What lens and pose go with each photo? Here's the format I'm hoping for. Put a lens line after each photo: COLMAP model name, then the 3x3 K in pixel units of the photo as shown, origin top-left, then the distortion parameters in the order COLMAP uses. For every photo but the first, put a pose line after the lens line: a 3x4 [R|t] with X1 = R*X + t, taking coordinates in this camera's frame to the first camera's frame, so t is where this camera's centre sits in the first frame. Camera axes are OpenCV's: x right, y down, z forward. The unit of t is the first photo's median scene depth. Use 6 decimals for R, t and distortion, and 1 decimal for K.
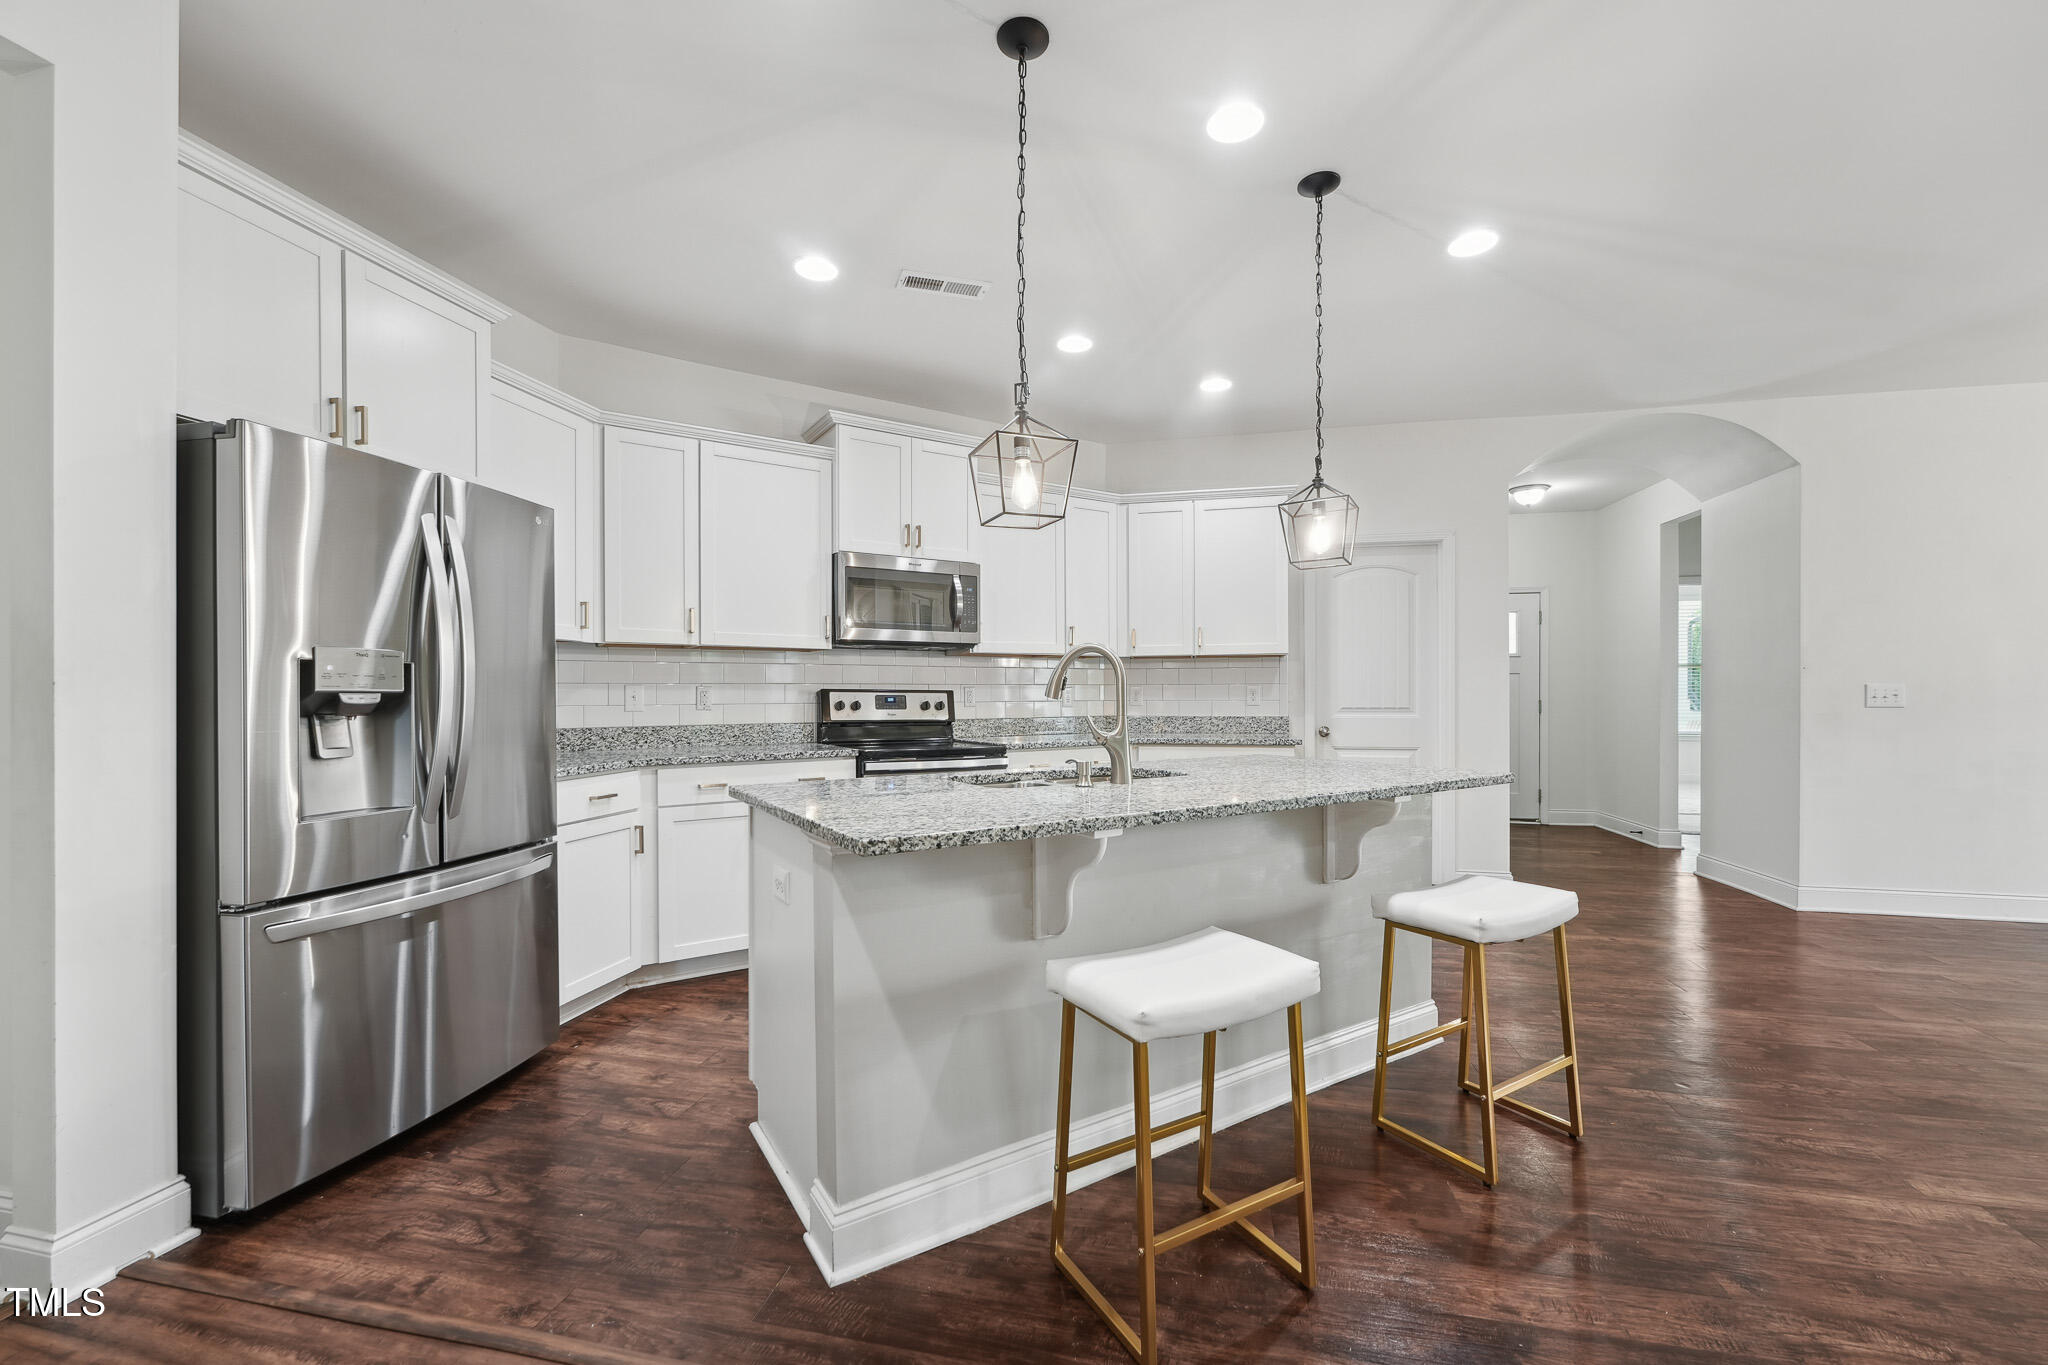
lens RADIAL K [[821.7, 0, 1019.7], [0, 821.7, 692.6], [0, 0, 1]] dist [0.000858, 0.001294]
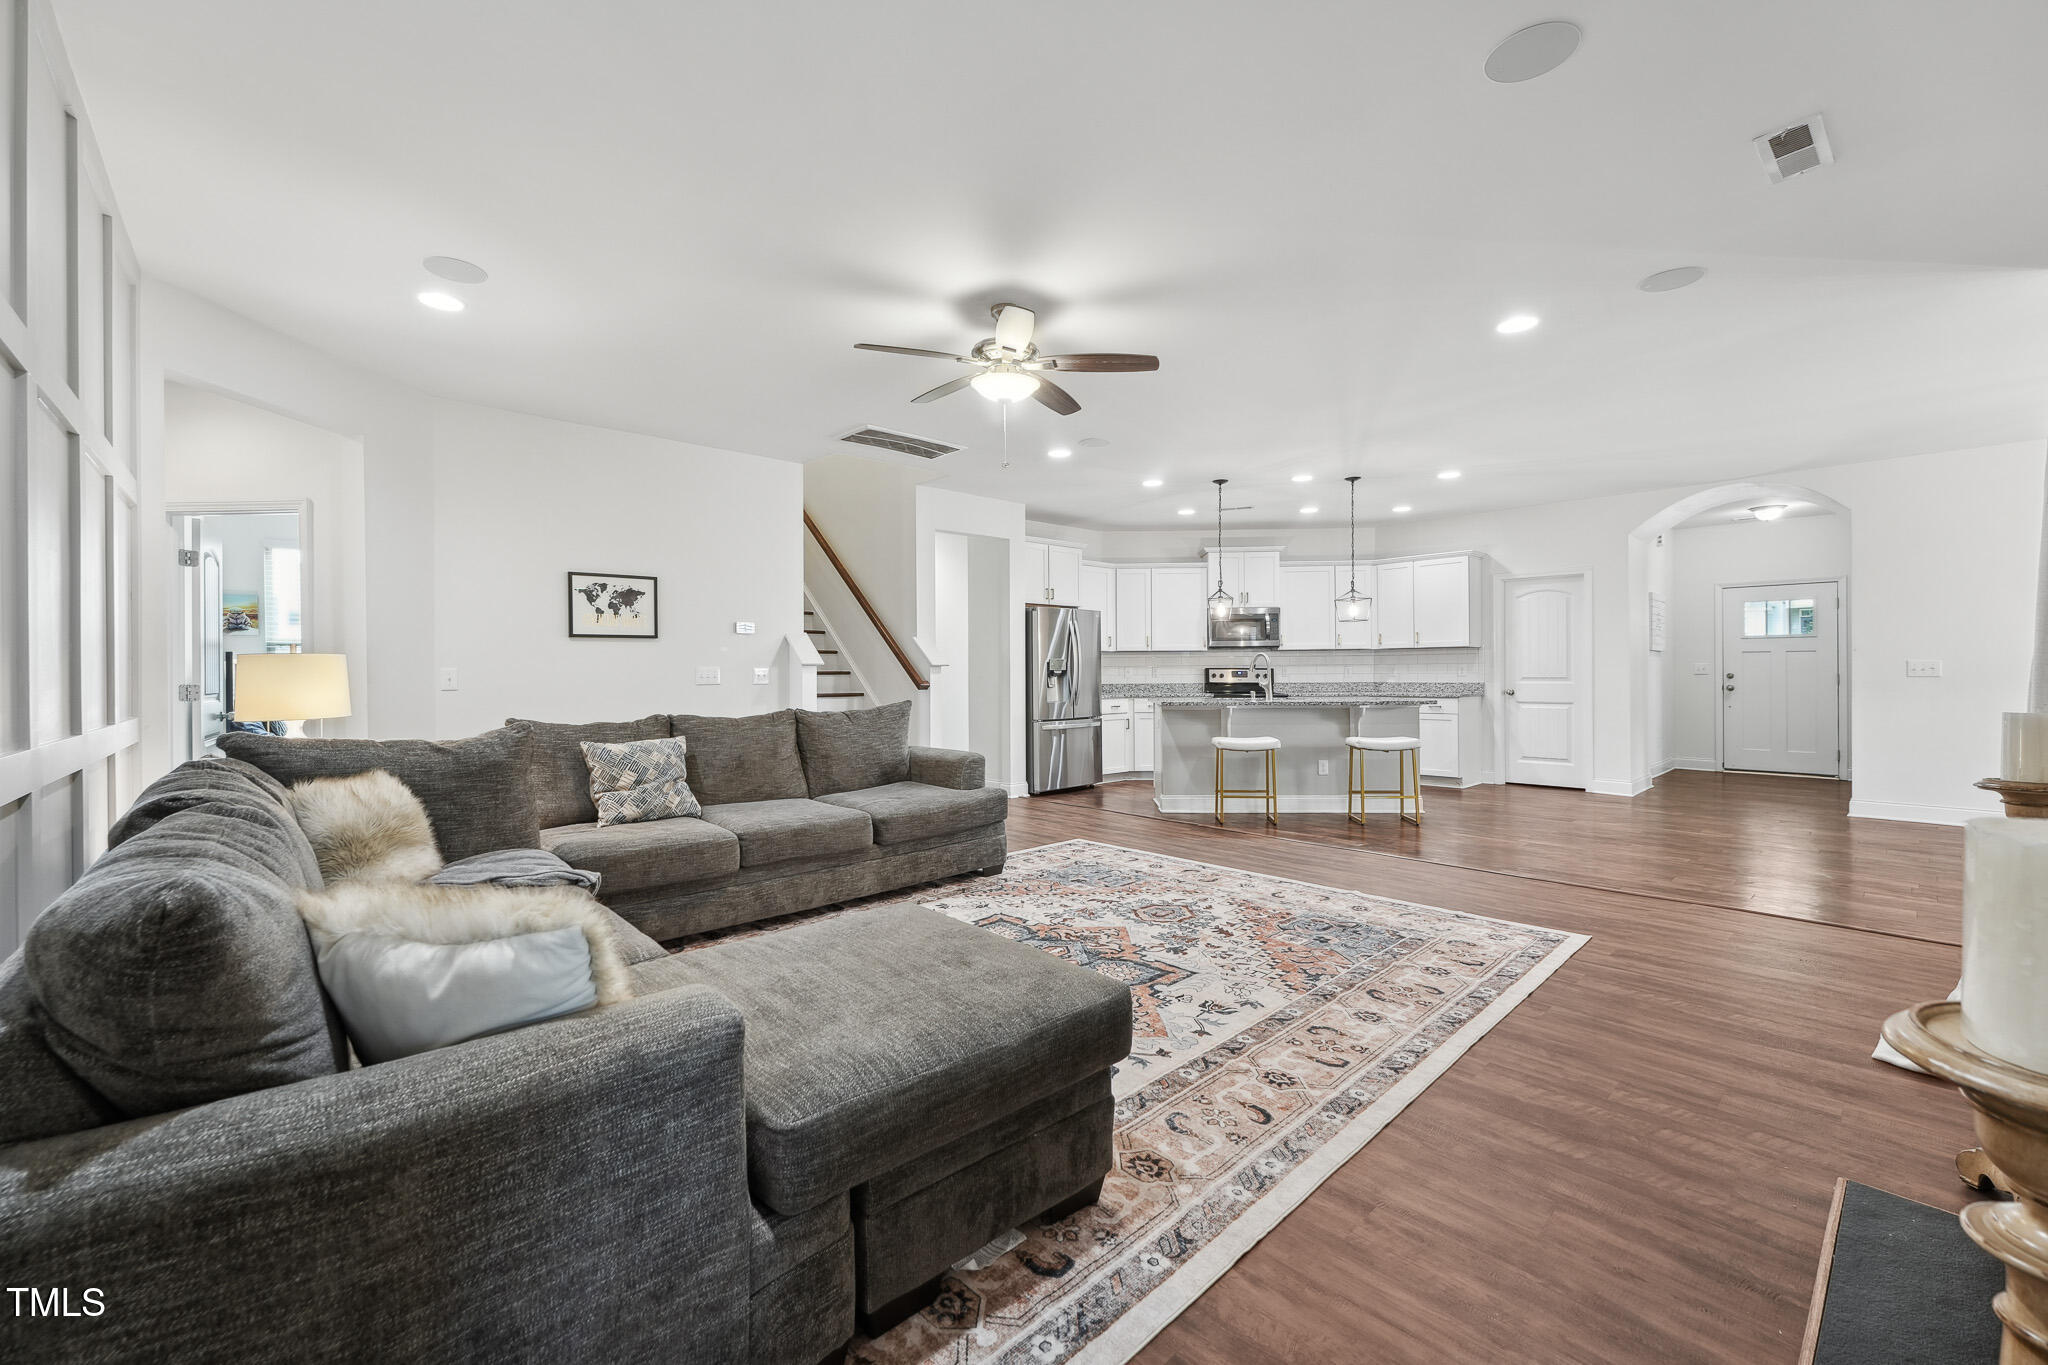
lens RADIAL K [[821.7, 0, 1012.3], [0, 821.7, 670.3], [0, 0, 1]] dist [0.000858, 0.001294]
pose [[0.815120, -0.004453, -0.579275, 0.676156], [0.003559, 0.999990, -0.002679, 0.006162], [0.579282, 0.000122, 0.815128, -1.215397]]
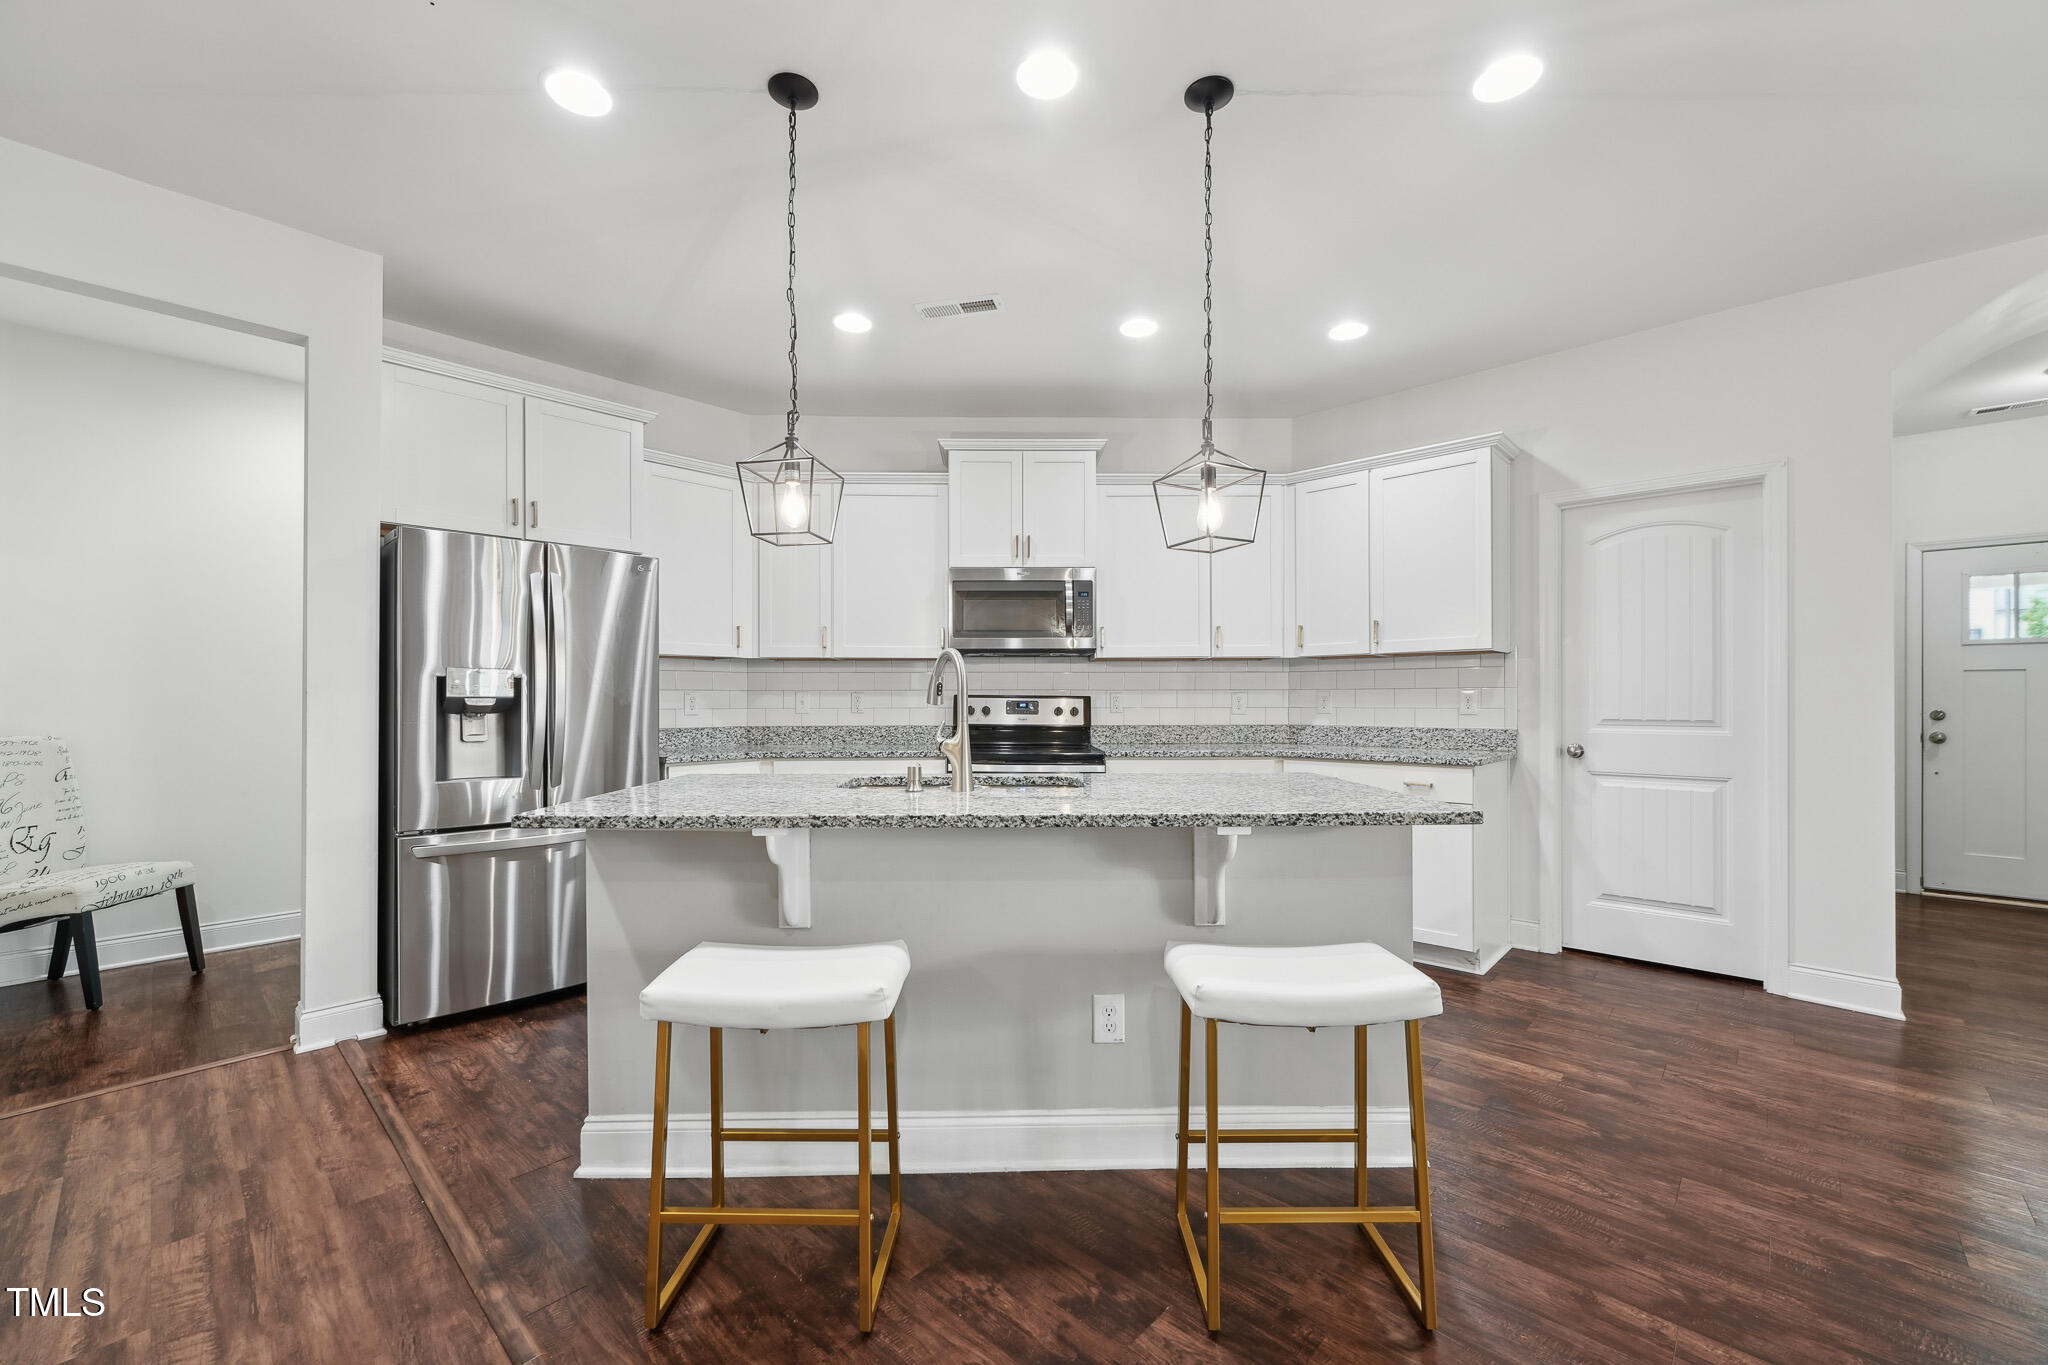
lens RADIAL K [[821.7, 0, 1013.2], [0, 821.7, 694.5], [0, 0, 1]] dist [0.000858, 0.001294]
pose [[0.855807, -0.002011, -0.517291, 0.423015], [-0.000639, 0.999988, -0.004945, 0.000308], [0.517294, 0.004563, 0.855795, 0.120746]]
